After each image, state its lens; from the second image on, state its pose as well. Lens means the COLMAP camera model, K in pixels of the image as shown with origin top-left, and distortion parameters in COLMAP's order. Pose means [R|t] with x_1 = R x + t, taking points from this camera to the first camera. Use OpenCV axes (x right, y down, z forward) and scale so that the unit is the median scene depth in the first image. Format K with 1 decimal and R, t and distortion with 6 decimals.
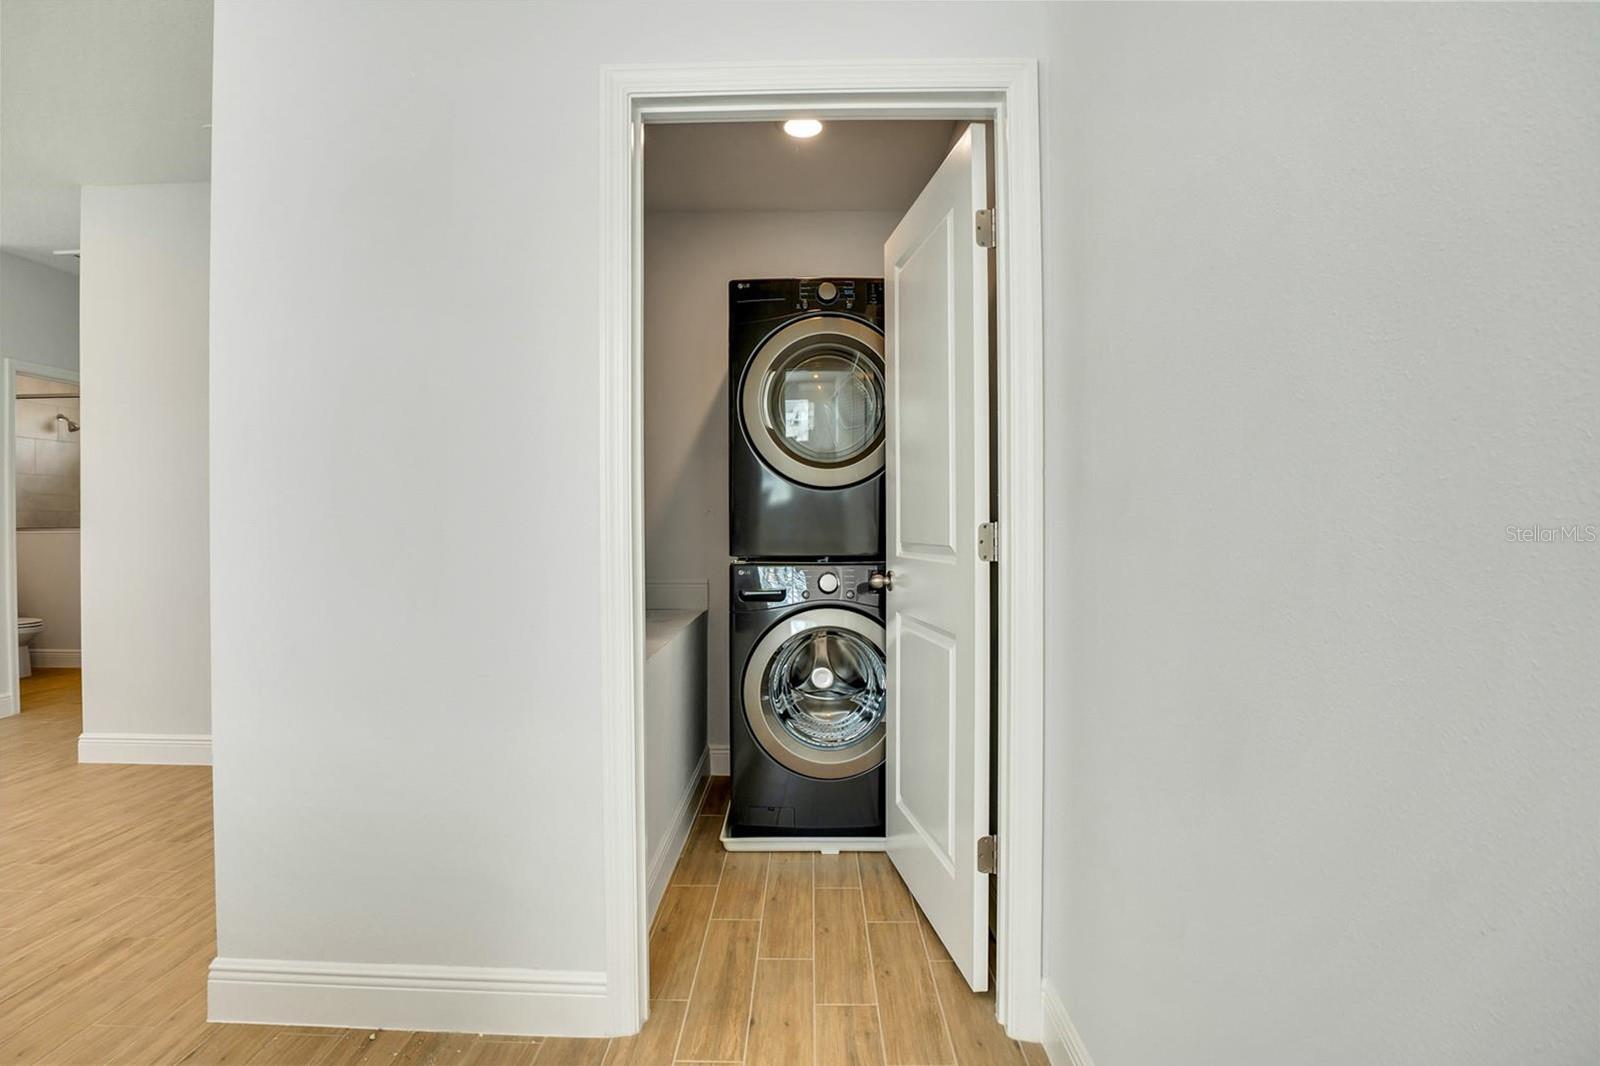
lens RADIAL K [[777.7, 0, 800.7], [0, 777.7, 545.5], [0, 0, 1]] dist [-0.037176, 0.001213]
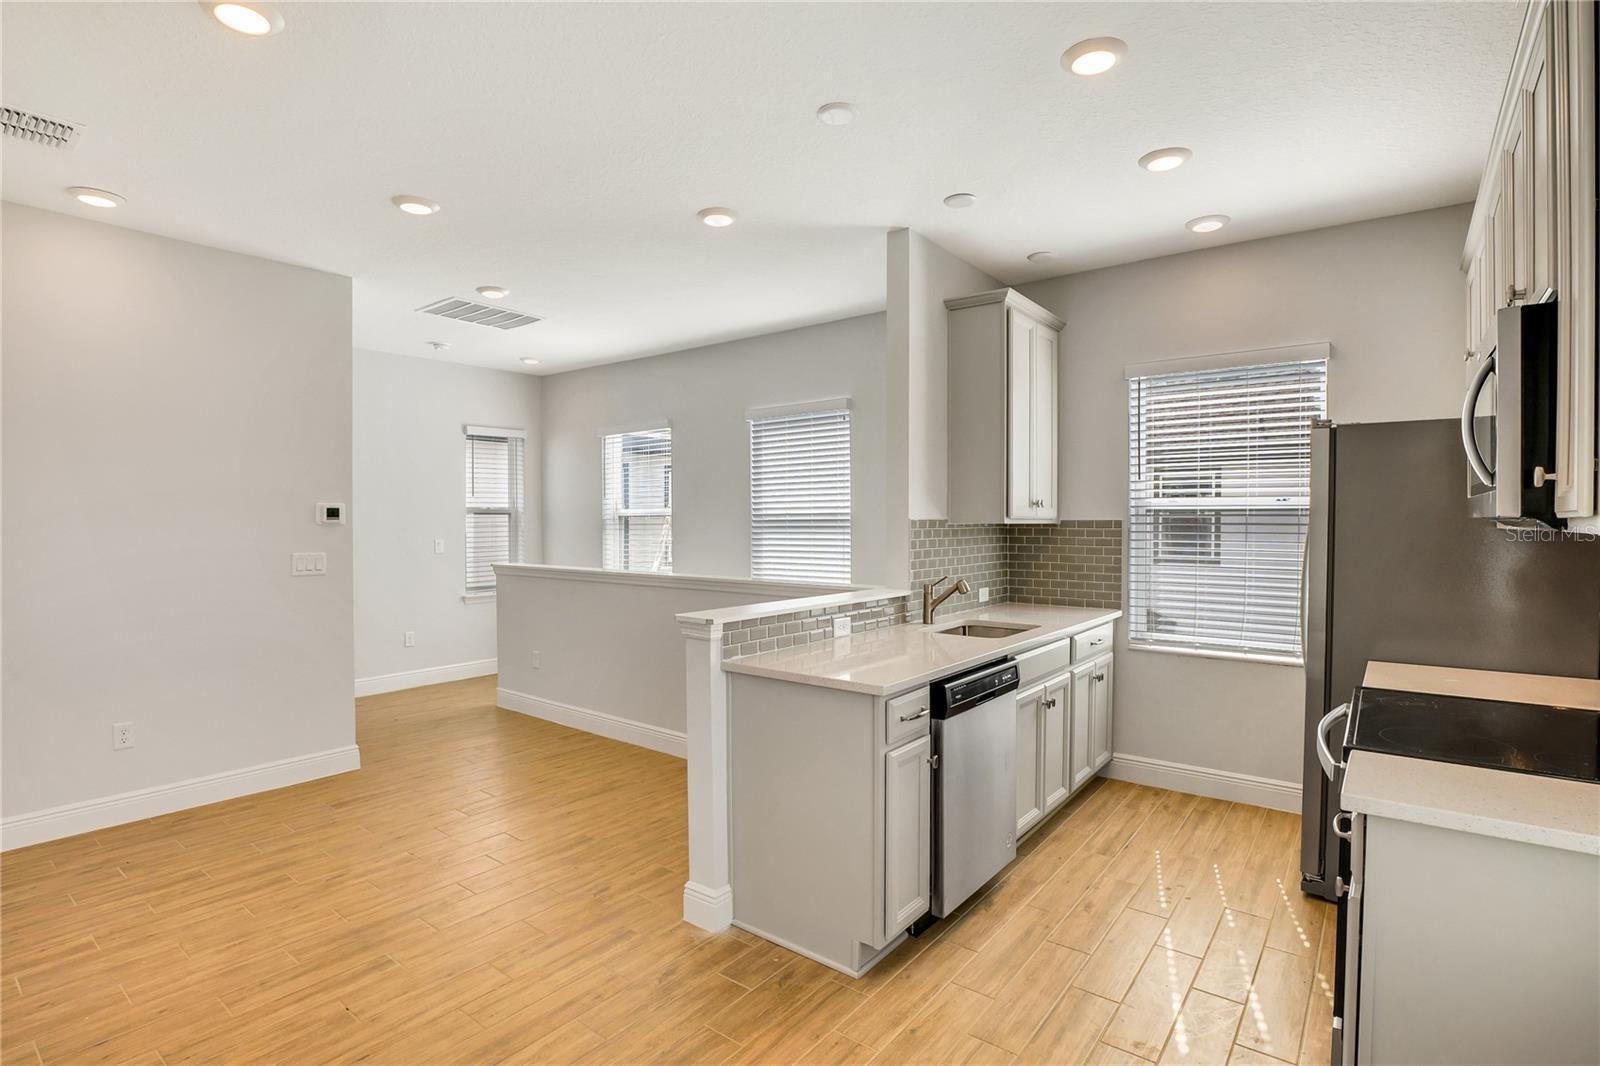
lens RADIAL K [[777.7, 0, 800.7], [0, 777.7, 545.5], [0, 0, 1]] dist [-0.037176, 0.001213]
pose [[-0.800362, -0.018240, 0.599240, -1.733405], [0.018130, 0.998344, 0.054603, -0.108650], [-0.599243, 0.054567, -0.798705, 1.053068]]
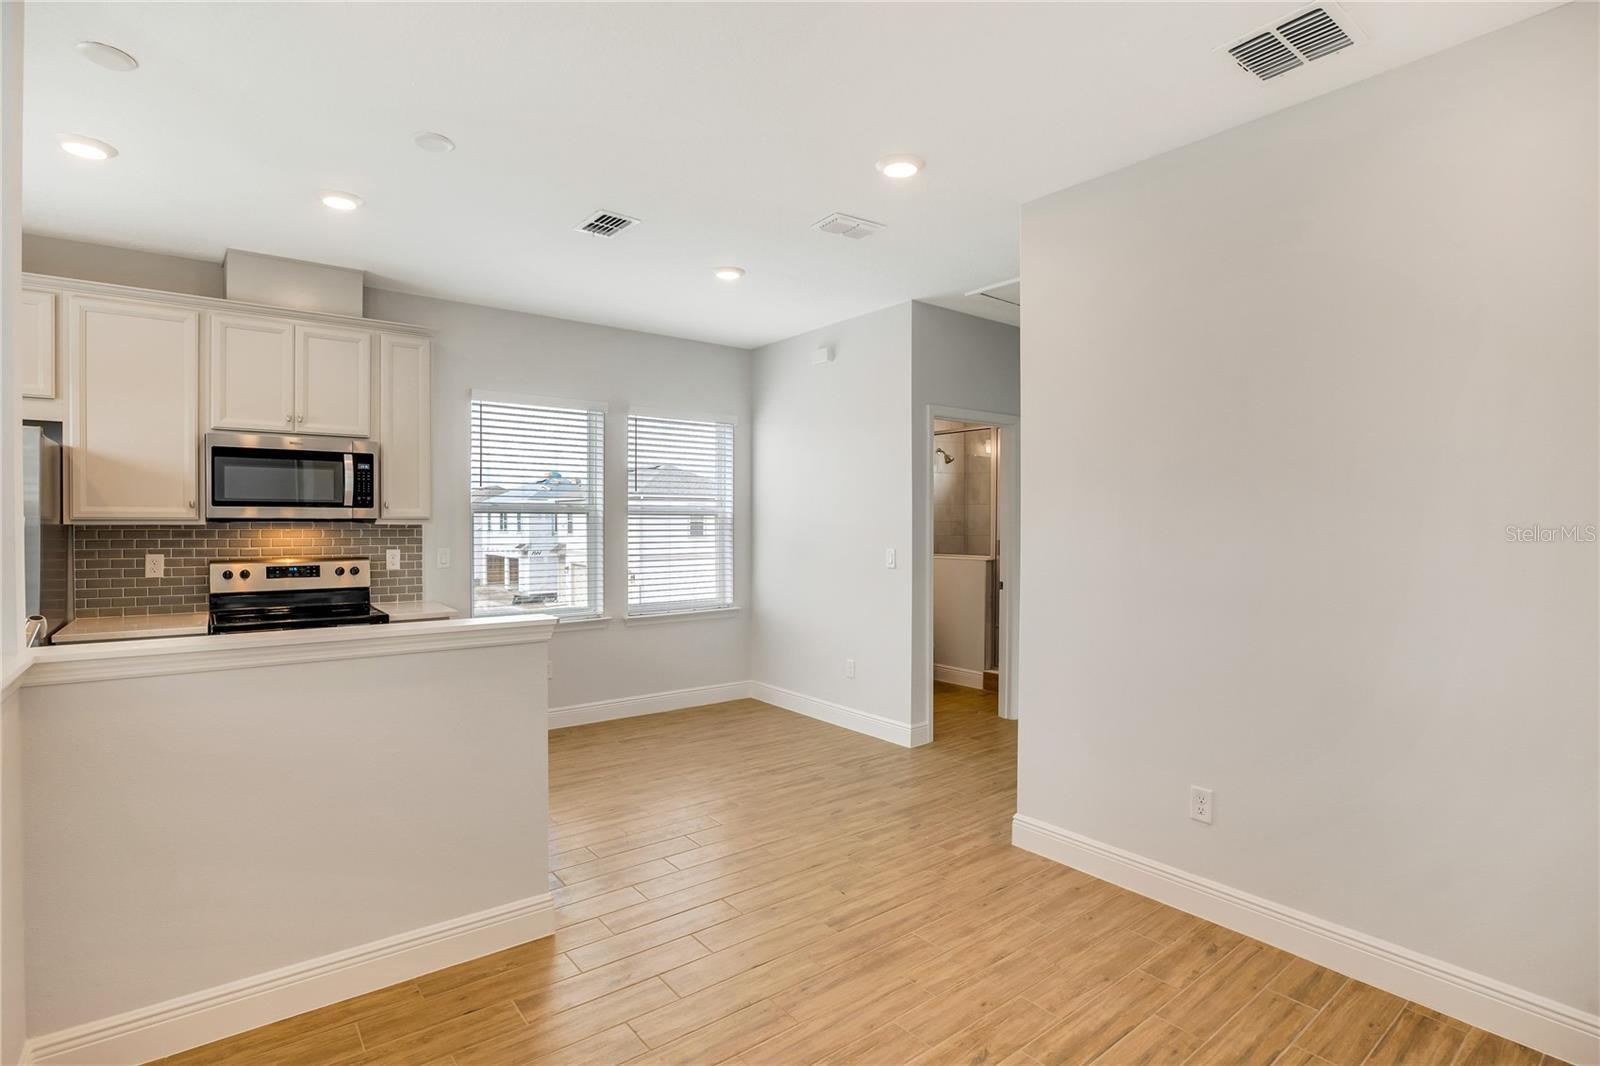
lens RADIAL K [[777.7, 0, 800.7], [0, 777.7, 545.5], [0, 0, 1]] dist [-0.037176, 0.001213]
pose [[0.630542, 0.029417, -0.775598, -0.428087], [-0.026020, 0.999521, 0.016755, -0.088148], [0.775719, 0.009616, 0.631005, 0.213434]]
